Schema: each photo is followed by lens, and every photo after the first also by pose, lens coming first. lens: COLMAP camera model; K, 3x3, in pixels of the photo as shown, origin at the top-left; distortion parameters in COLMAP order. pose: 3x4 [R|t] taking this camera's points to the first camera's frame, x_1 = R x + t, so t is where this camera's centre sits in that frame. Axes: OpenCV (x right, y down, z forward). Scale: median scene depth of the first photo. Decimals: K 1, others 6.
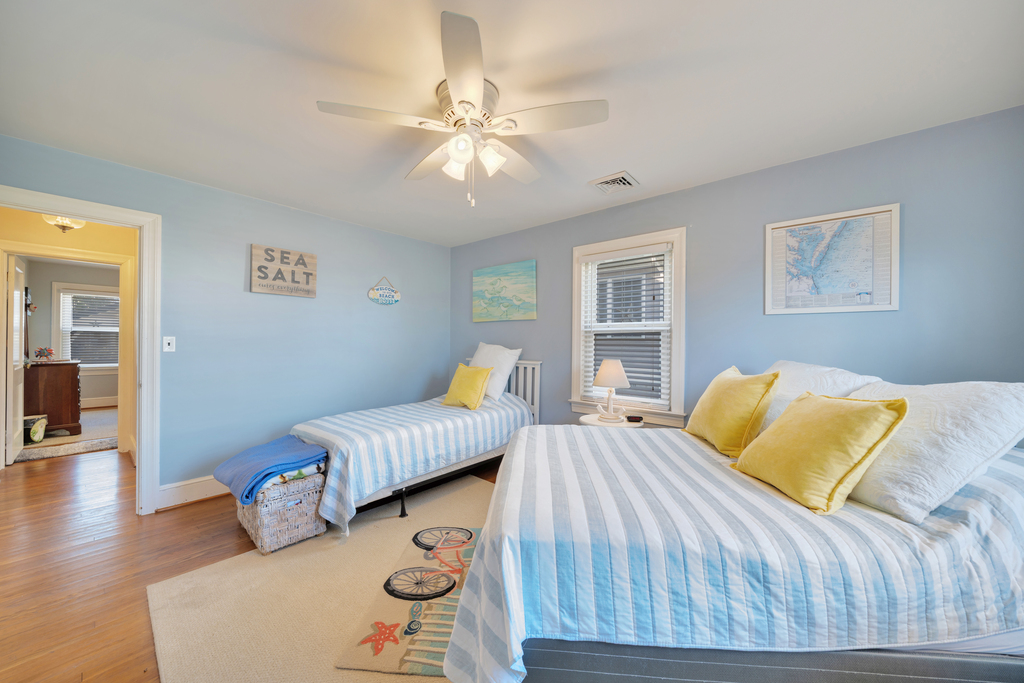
lens RADIAL K [[377.1, 0, 512.0], [0, 377.1, 341.5], [0, 0, 1]] dist [-0.000340, 0.000022]
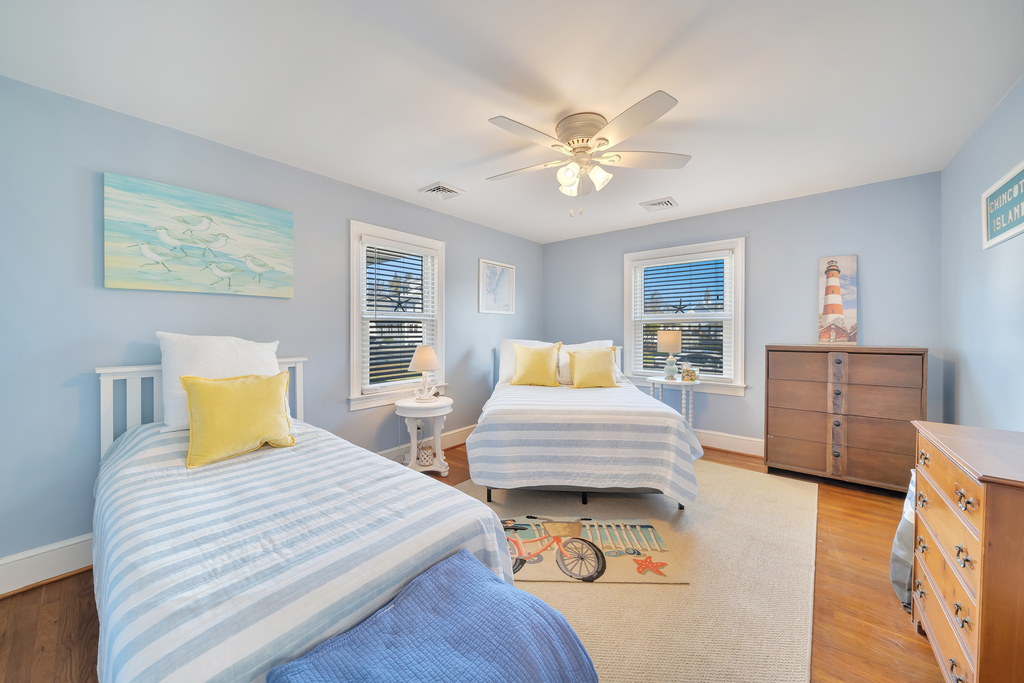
lens RADIAL K [[360.7, 0, 510.2], [0, 360.7, 329.2], [0, 0, 1]] dist [-0.007178, 0.000012]
pose [[-0.024236, -0.005757, 0.999690, -1.003268], [0.000443, 0.999983, 0.005770, -0.006636], [-0.999706, 0.000583, -0.024233, 0.983587]]
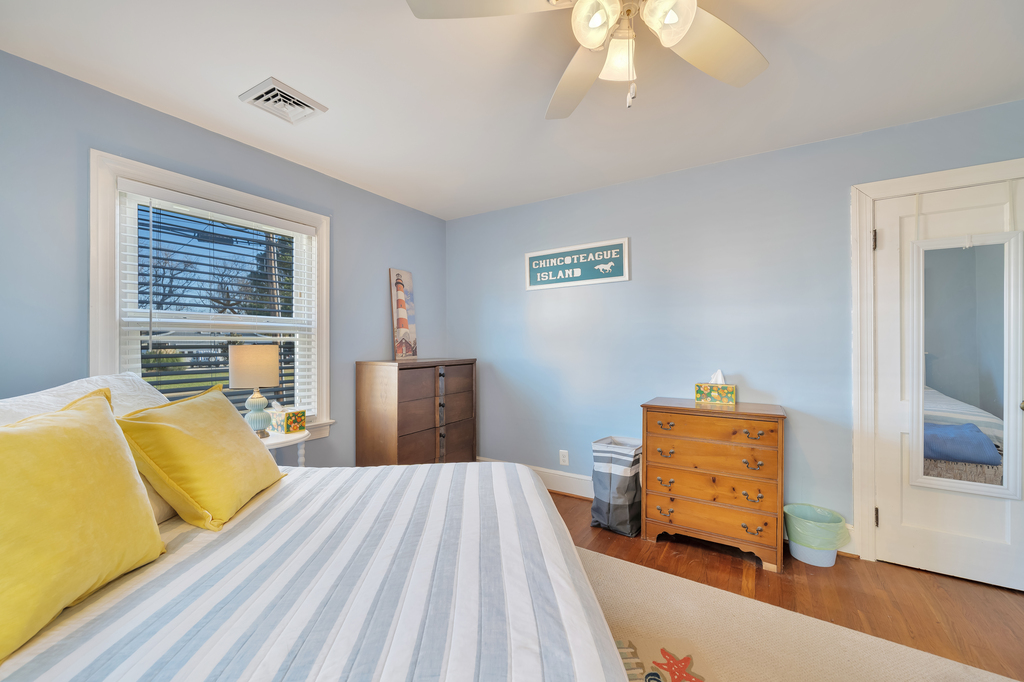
lens RADIAL K [[394.1, 0, 511.9], [0, 394.1, 345.4], [0, 0, 1]] dist [0.000005, 0.000001]
pose [[-0.988784, -0.004795, -0.149277, 0.127559], [-0.004836, 0.999988, -0.000089, 0.006207], [0.149276, 0.000634, -0.988795, 1.237883]]
